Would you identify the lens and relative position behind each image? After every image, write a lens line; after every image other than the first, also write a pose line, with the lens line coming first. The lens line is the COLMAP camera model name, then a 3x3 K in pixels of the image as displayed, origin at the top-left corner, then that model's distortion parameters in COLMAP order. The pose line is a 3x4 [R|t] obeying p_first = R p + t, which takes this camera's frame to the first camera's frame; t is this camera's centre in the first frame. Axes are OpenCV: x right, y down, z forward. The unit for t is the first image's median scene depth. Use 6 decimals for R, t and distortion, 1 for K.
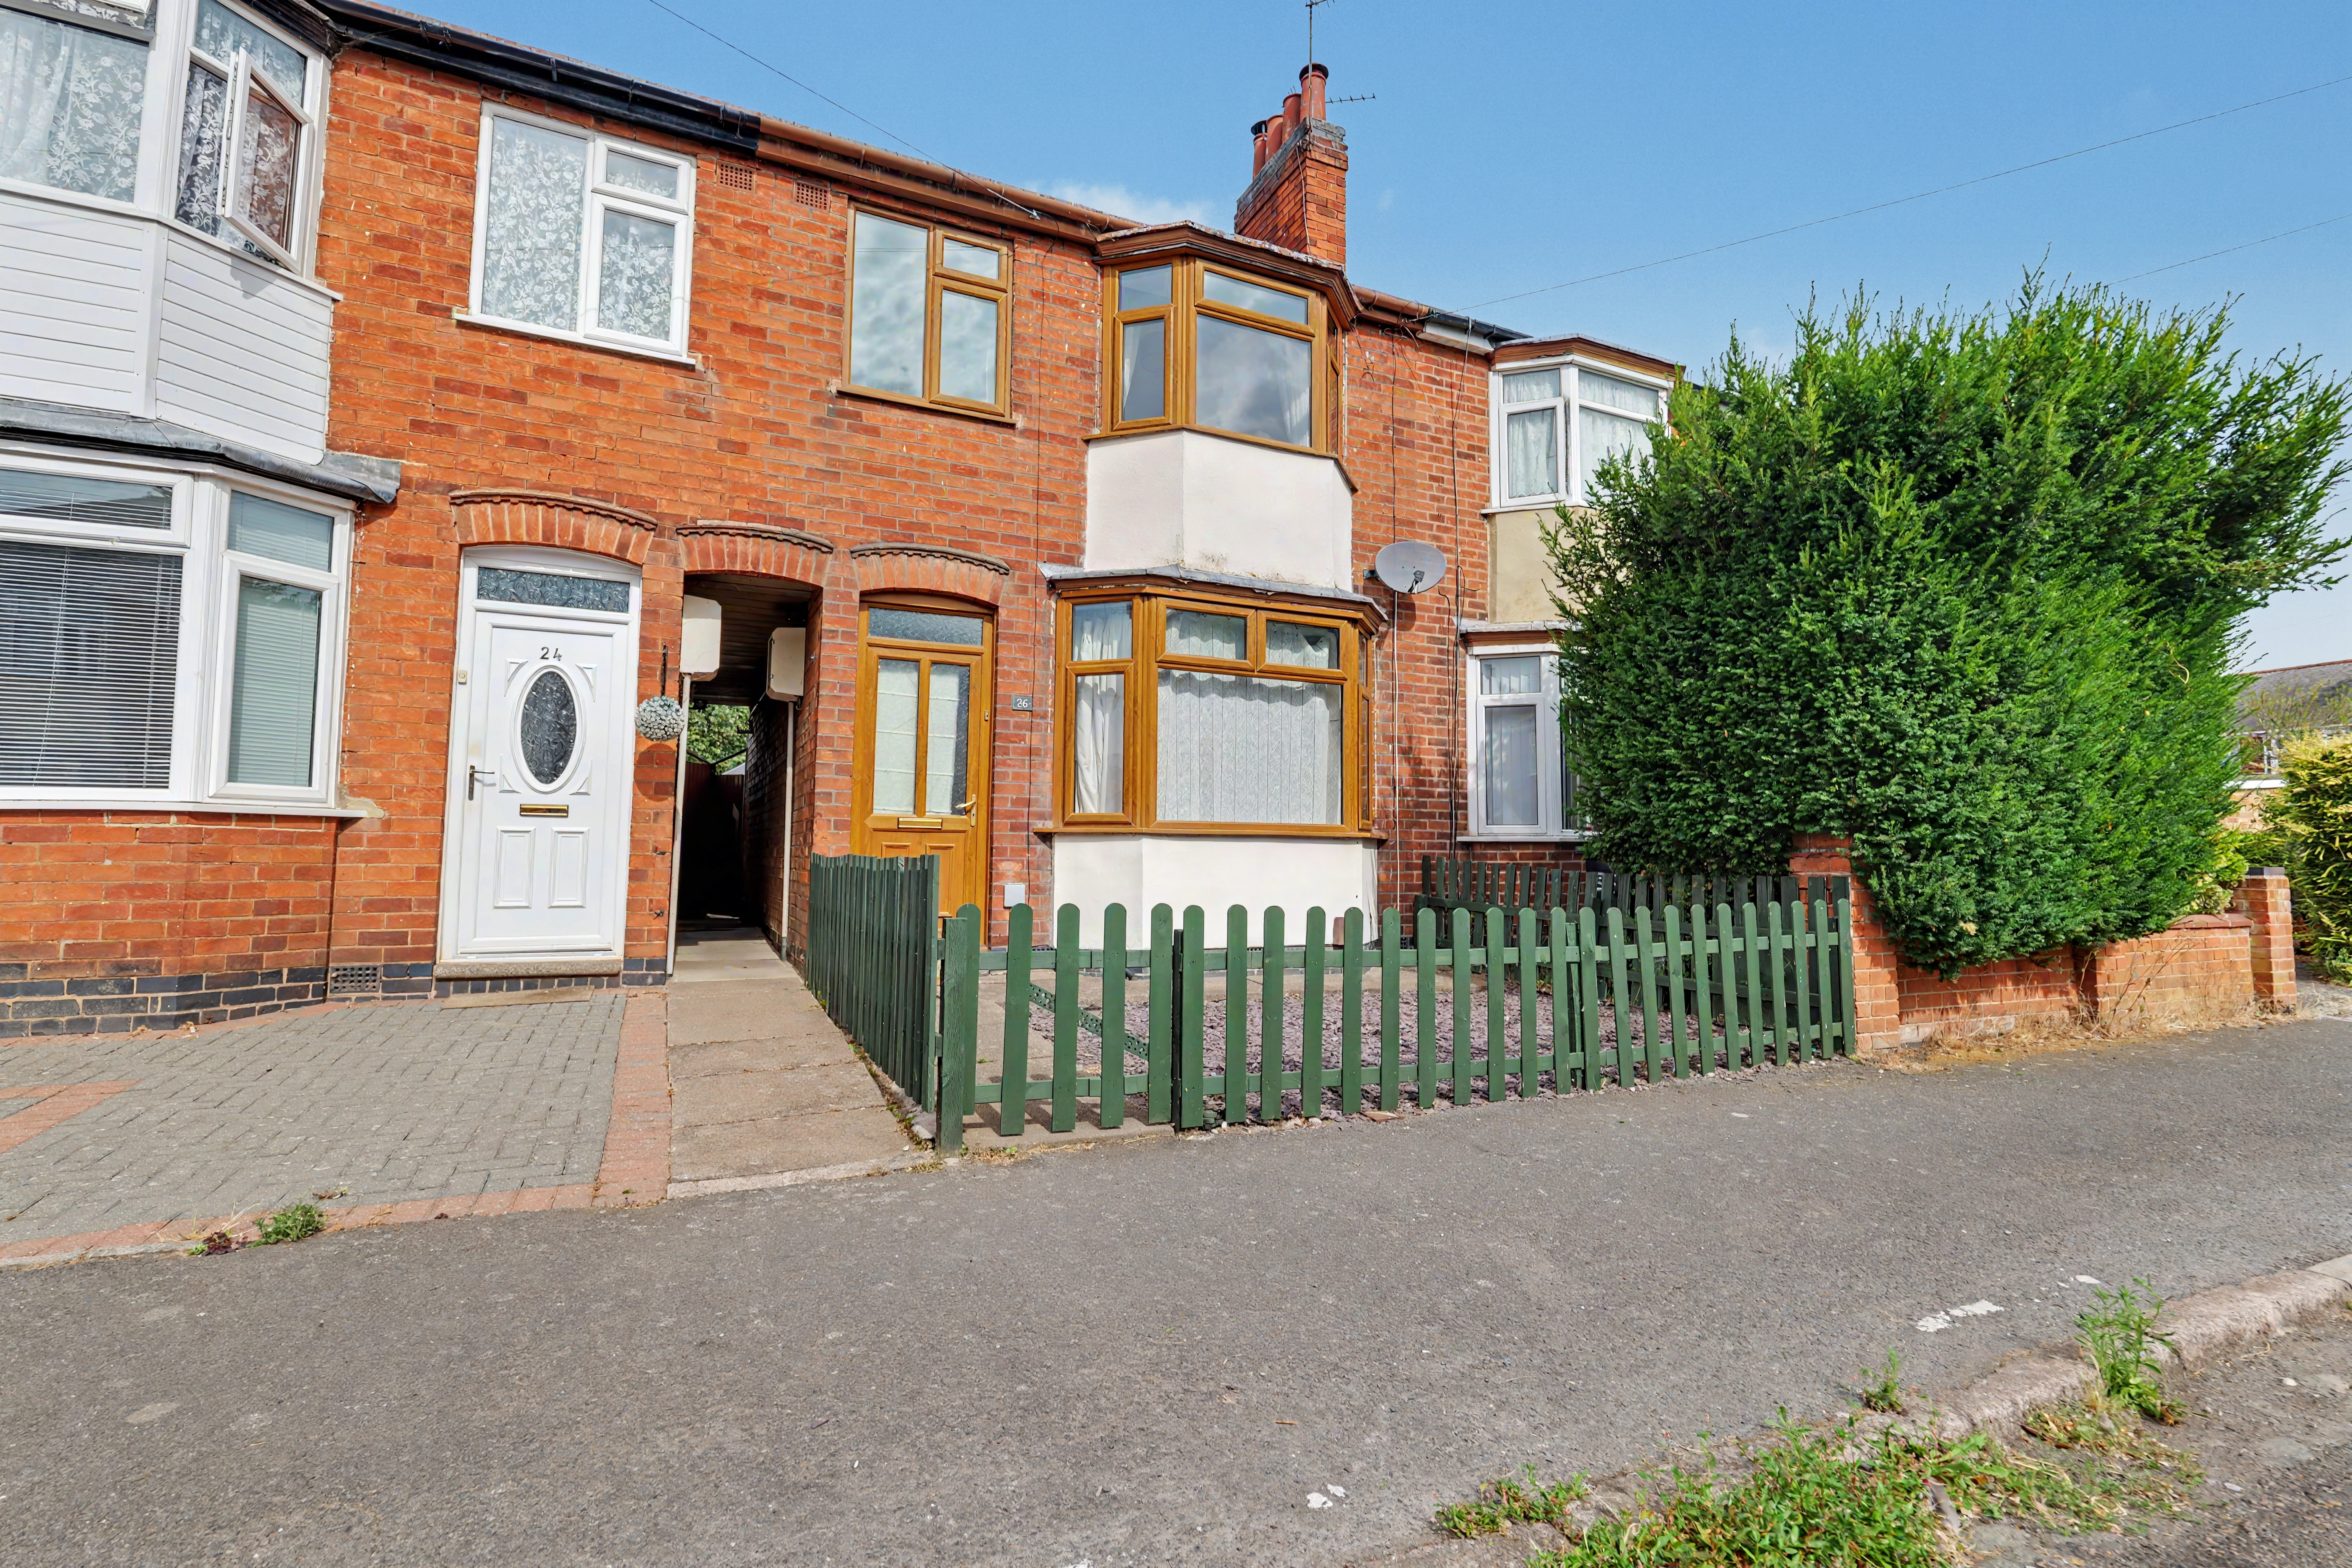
lens RADIAL K [[1076.1, 0, 1176.0], [0, 1076.1, 784.0], [0, 0, 1]] dist [0.001405, -0.000527]
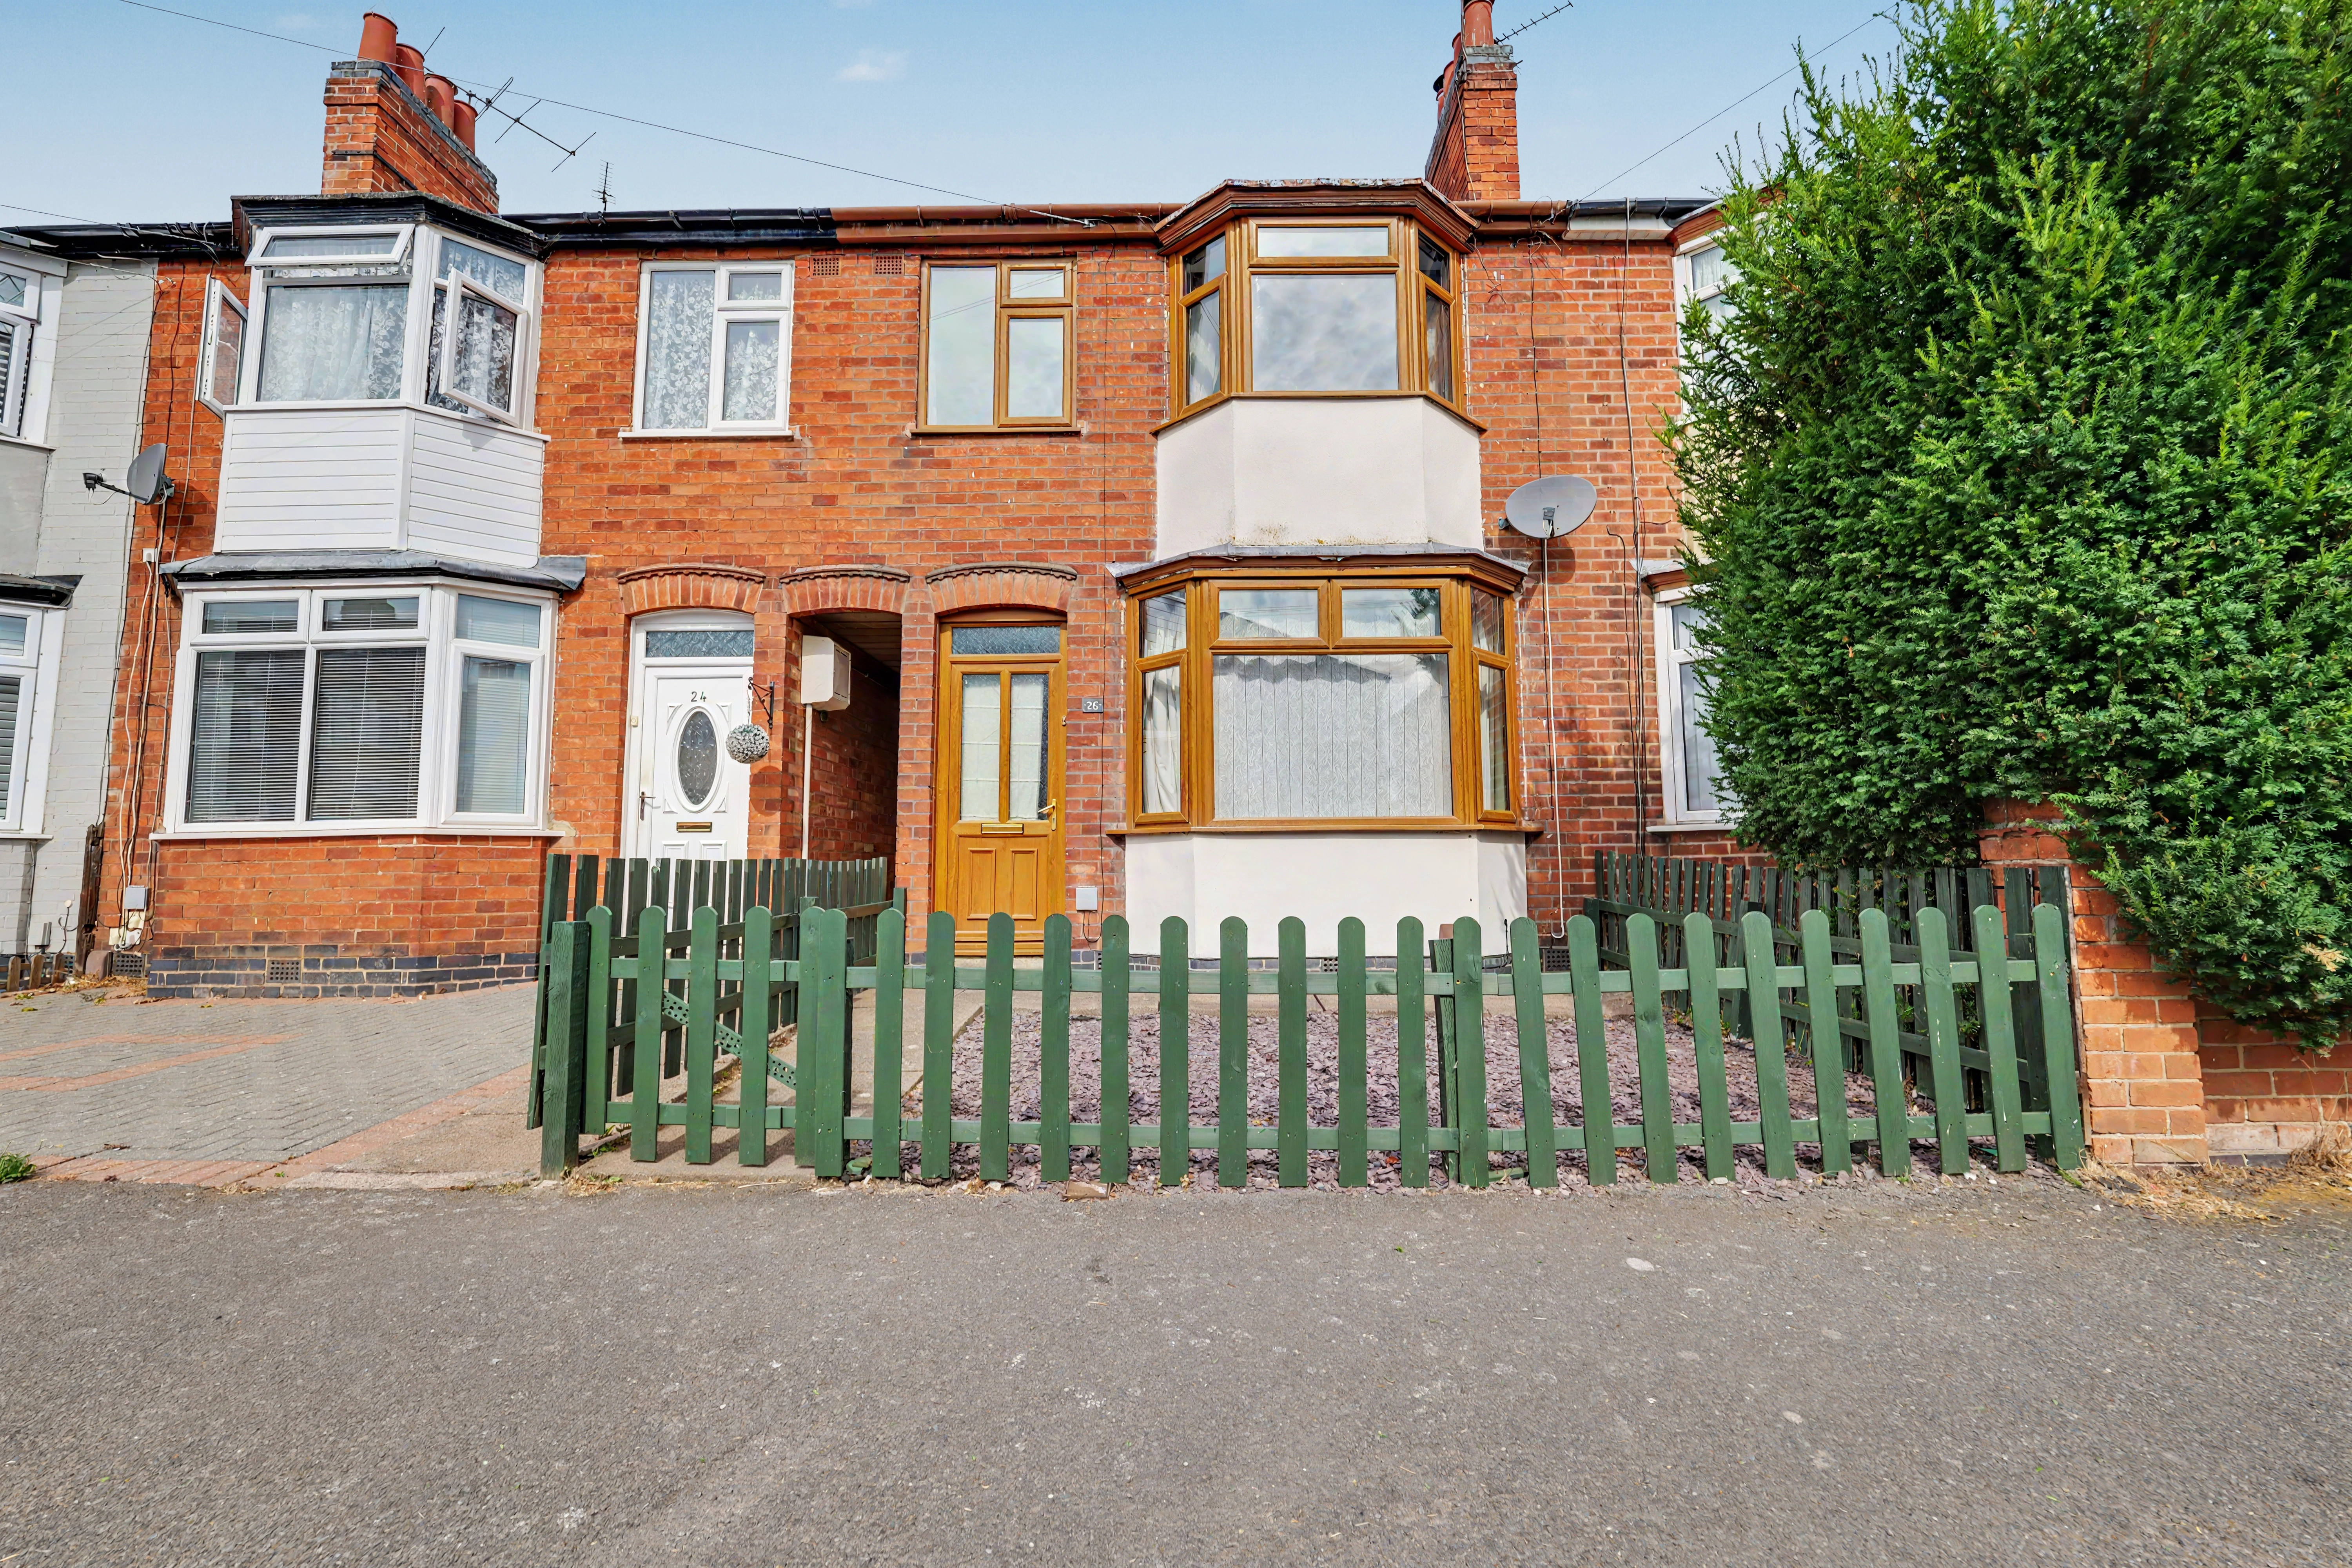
lens RADIAL K [[956.4, 0, 1184.8], [0, 956.4, 784.6], [0, 0, 1]] dist [-0.013160, 0.000904]
pose [[0.899389, -0.051093, -0.434153, 0.353312], [0.044377, 0.998687, -0.025598, 0.027634], [0.434891, 0.003756, 0.900475, 0.268243]]
